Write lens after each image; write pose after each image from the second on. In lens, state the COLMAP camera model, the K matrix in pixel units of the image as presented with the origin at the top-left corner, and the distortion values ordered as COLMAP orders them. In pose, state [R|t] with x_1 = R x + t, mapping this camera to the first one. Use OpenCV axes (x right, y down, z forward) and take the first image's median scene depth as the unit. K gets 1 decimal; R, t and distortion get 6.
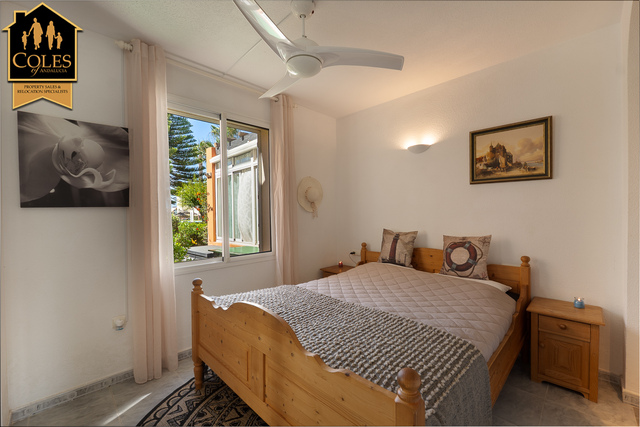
lens RADIAL K [[269.7, 0, 320.0], [0, 269.7, 213.5], [0, 0, 1]] dist [-0.002322, -0.000566]
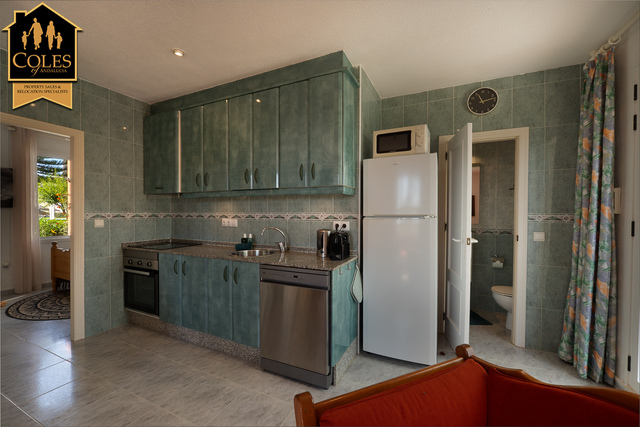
lens RADIAL K [[269.7, 0, 320.0], [0, 269.7, 213.5], [0, 0, 1]] dist [-0.002322, -0.000566]
pose [[0.942676, 0.010513, 0.333543, 0.694690], [-0.011777, 0.999929, 0.001768, -0.008021], [-0.333501, -0.005594, 0.942733, -1.458629]]
